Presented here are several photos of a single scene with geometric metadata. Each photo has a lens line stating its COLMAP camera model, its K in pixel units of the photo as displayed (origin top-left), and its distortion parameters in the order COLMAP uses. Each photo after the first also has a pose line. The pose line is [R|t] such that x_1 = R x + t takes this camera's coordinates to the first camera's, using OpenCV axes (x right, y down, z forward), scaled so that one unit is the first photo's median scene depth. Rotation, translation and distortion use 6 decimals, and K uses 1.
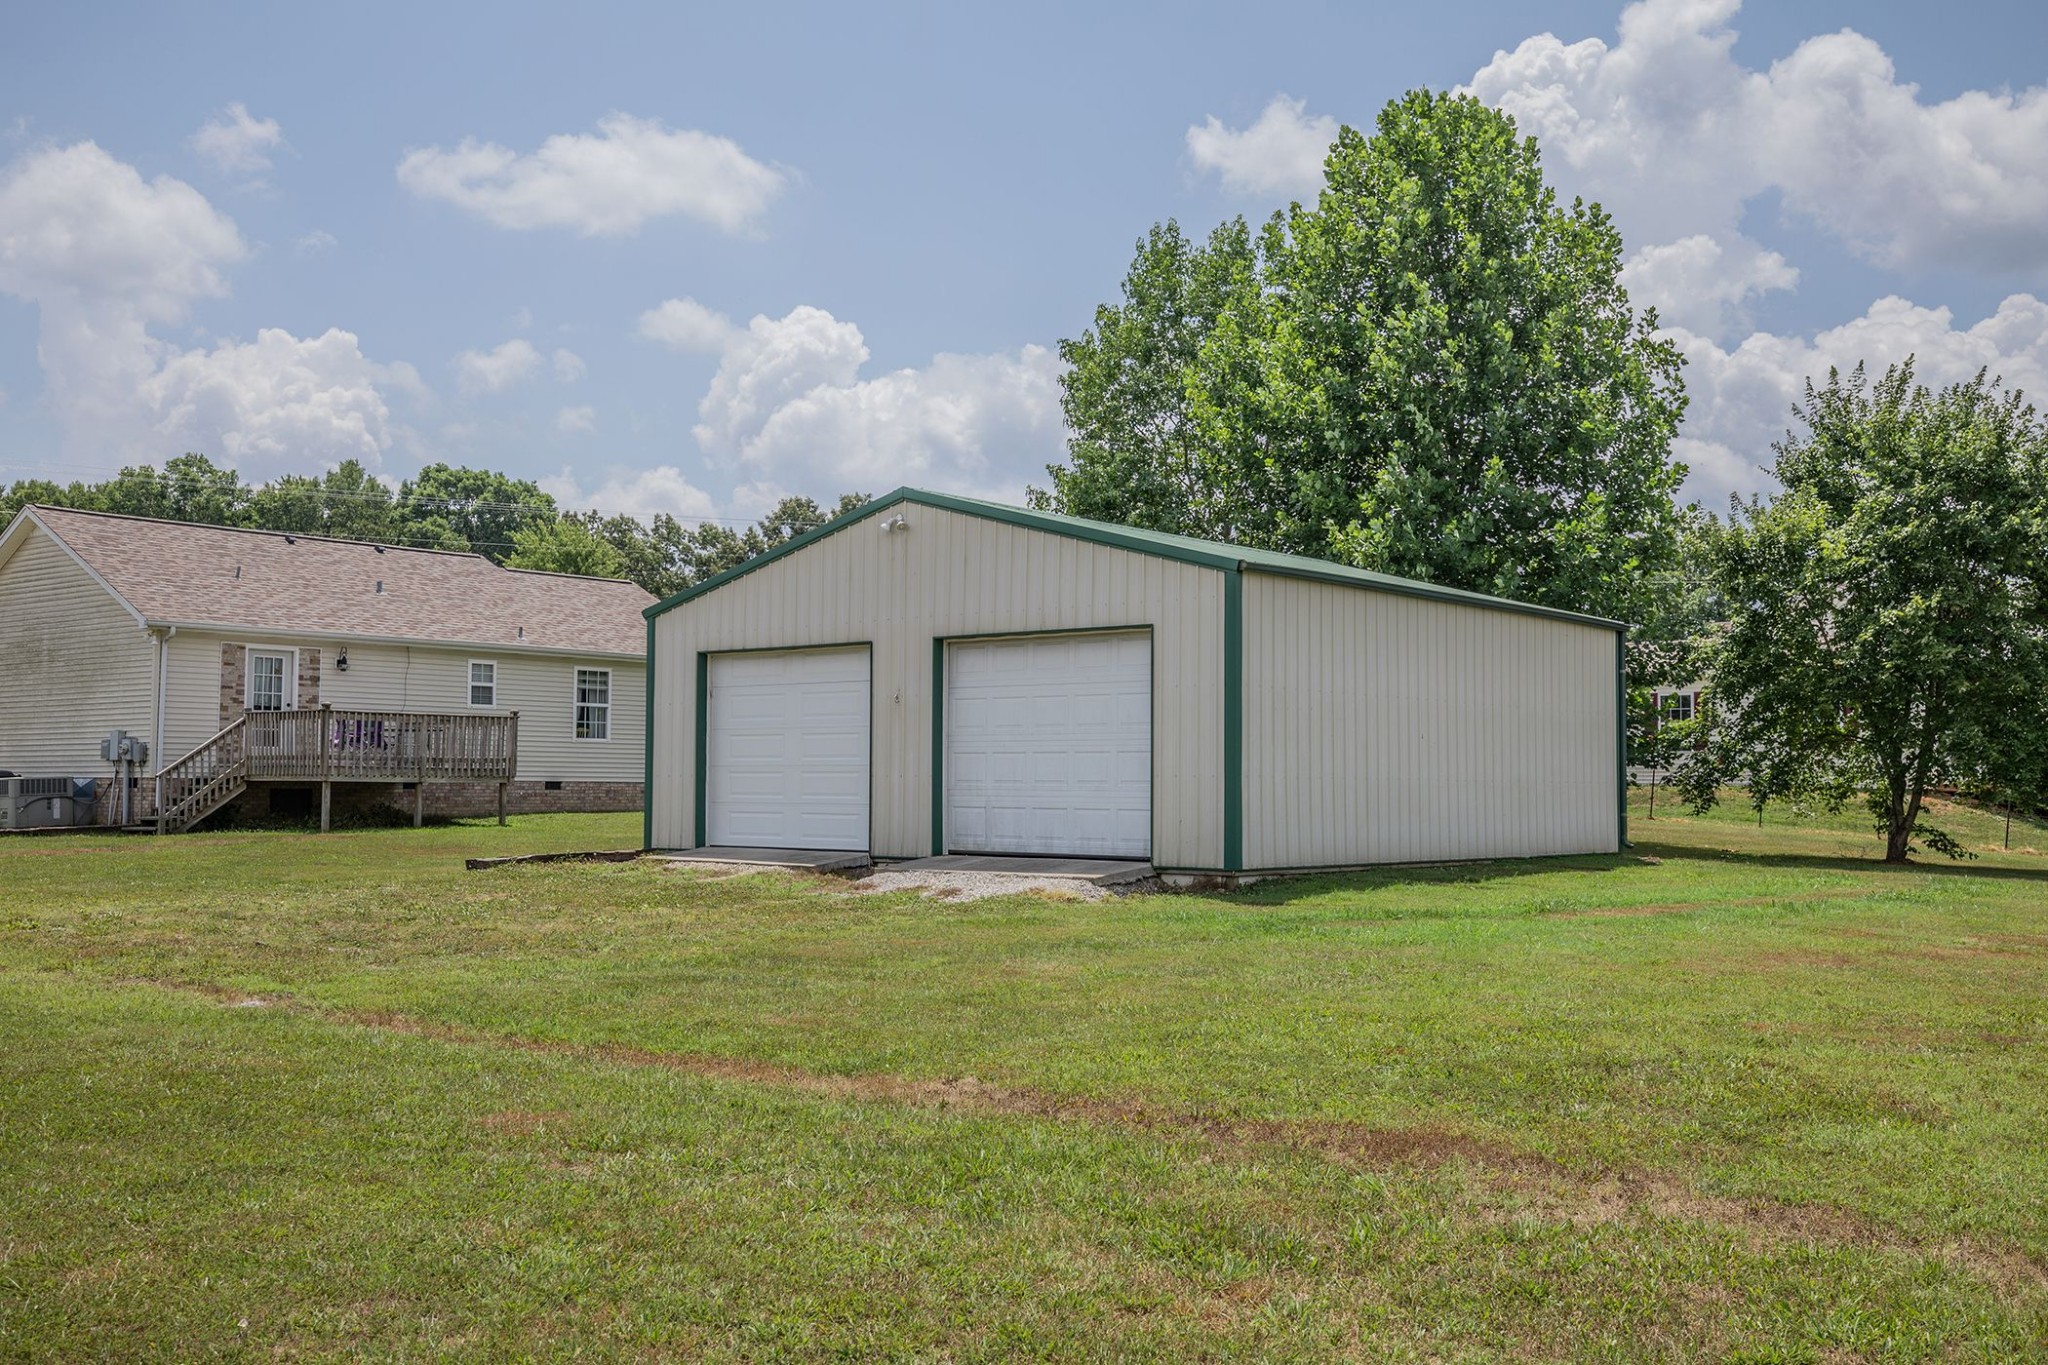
lens RADIAL K [[2000.5, 0, 1031.8], [0, 2000.5, 686.4], [0, 0, 1]] dist [0.020168, 0.000000]
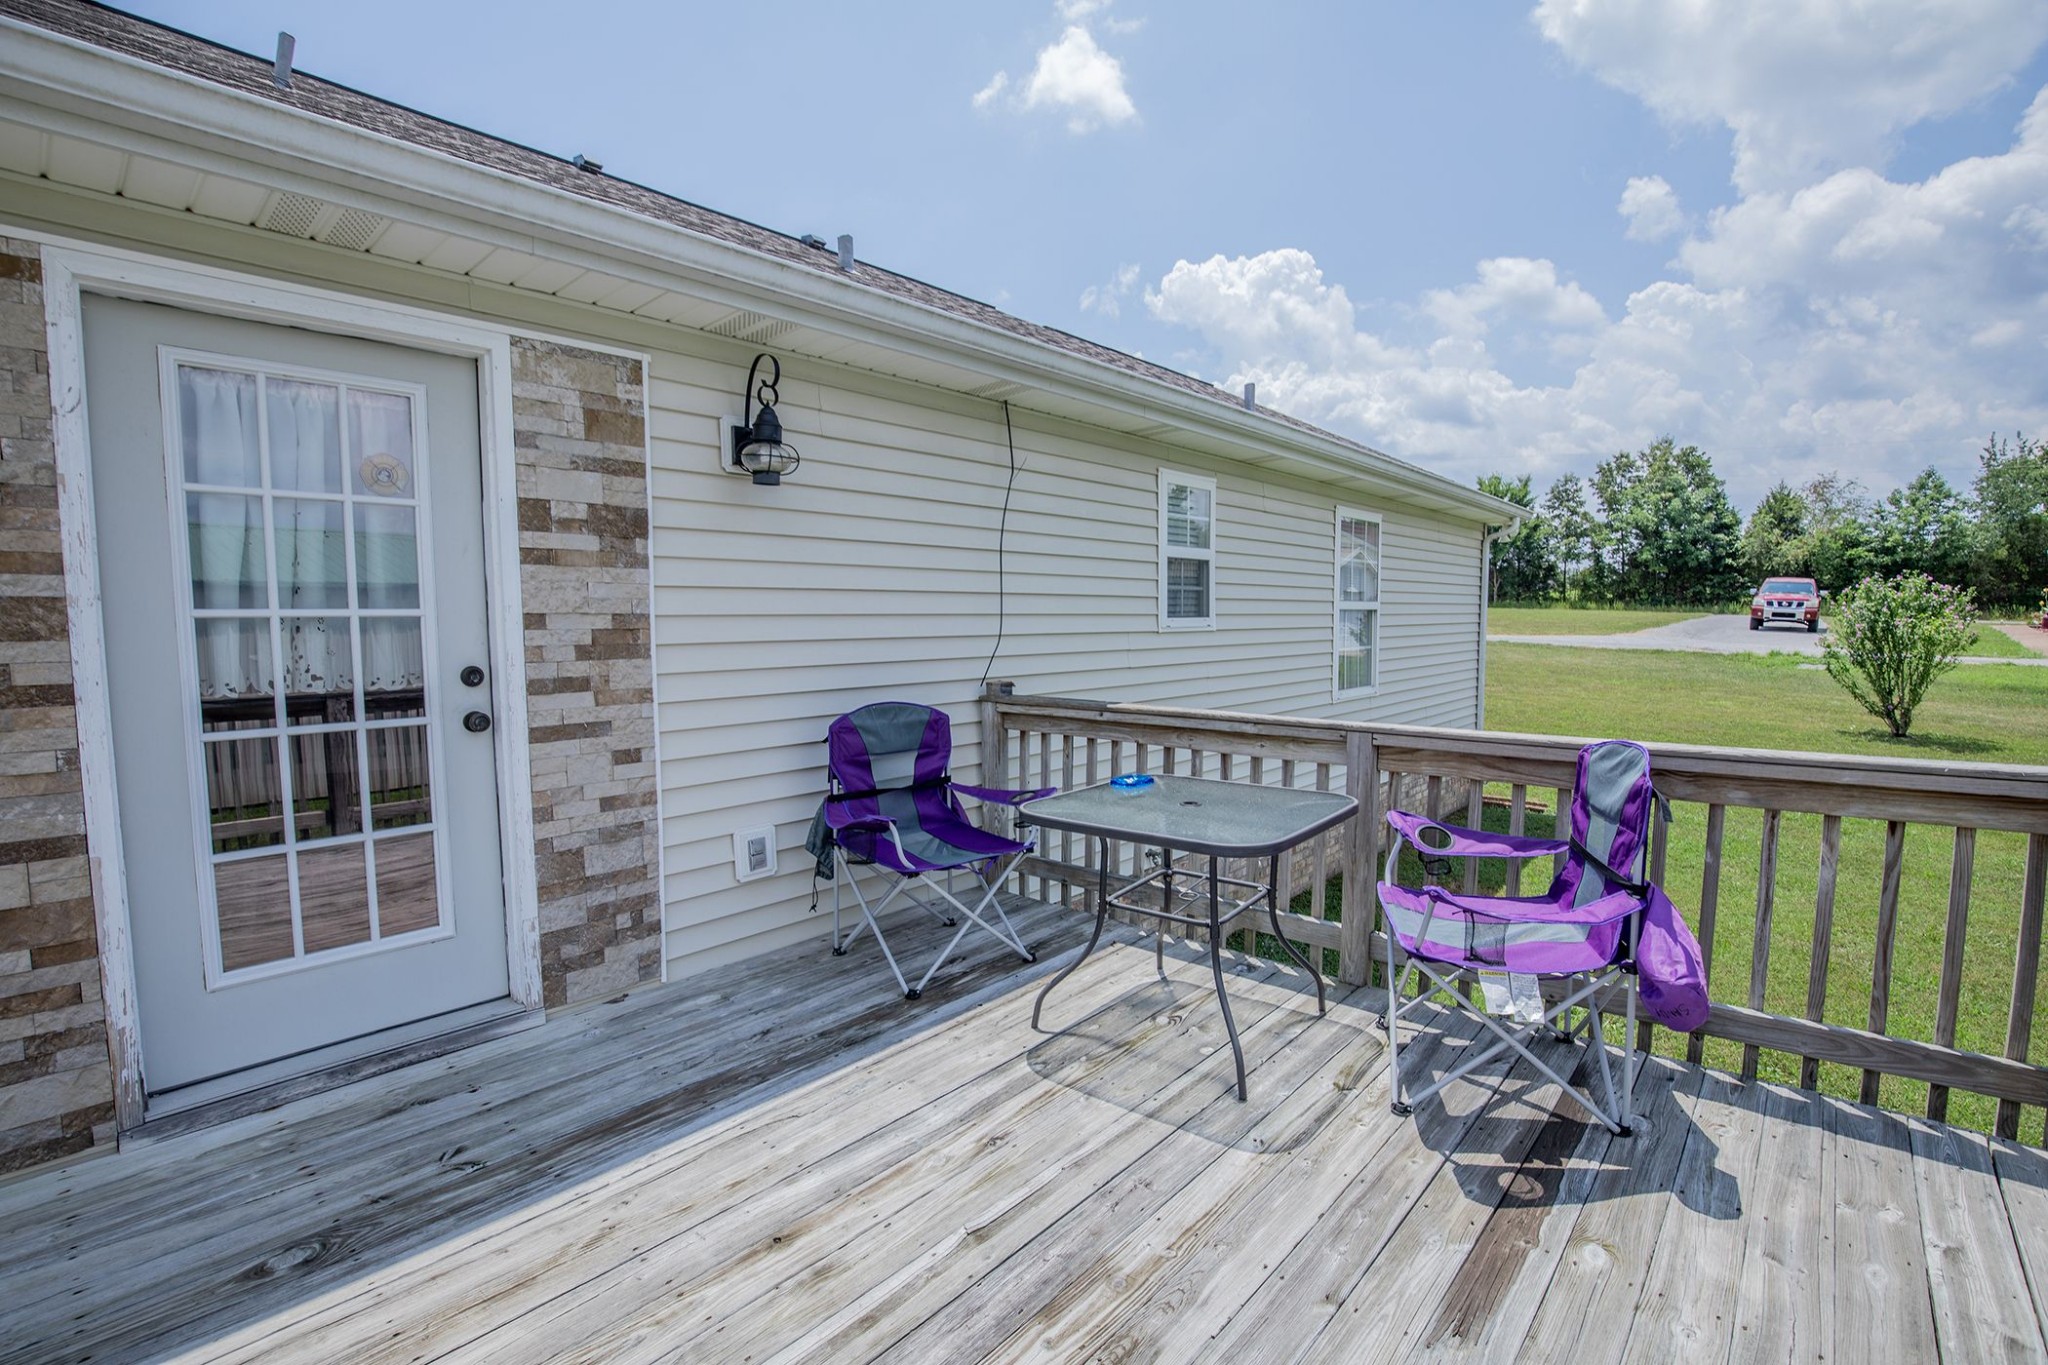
lens RADIAL K [[950.9, 0, 1017.7], [0, 950.9, 690.6], [0, 0, 1]] dist [-0.036258, 0.004103]
pose [[0.999071, -0.018070, -0.039117, -0.317885], [0.022726, 0.992264, 0.122052, 0.001810], [0.036609, -0.122827, 0.991753, 0.913637]]
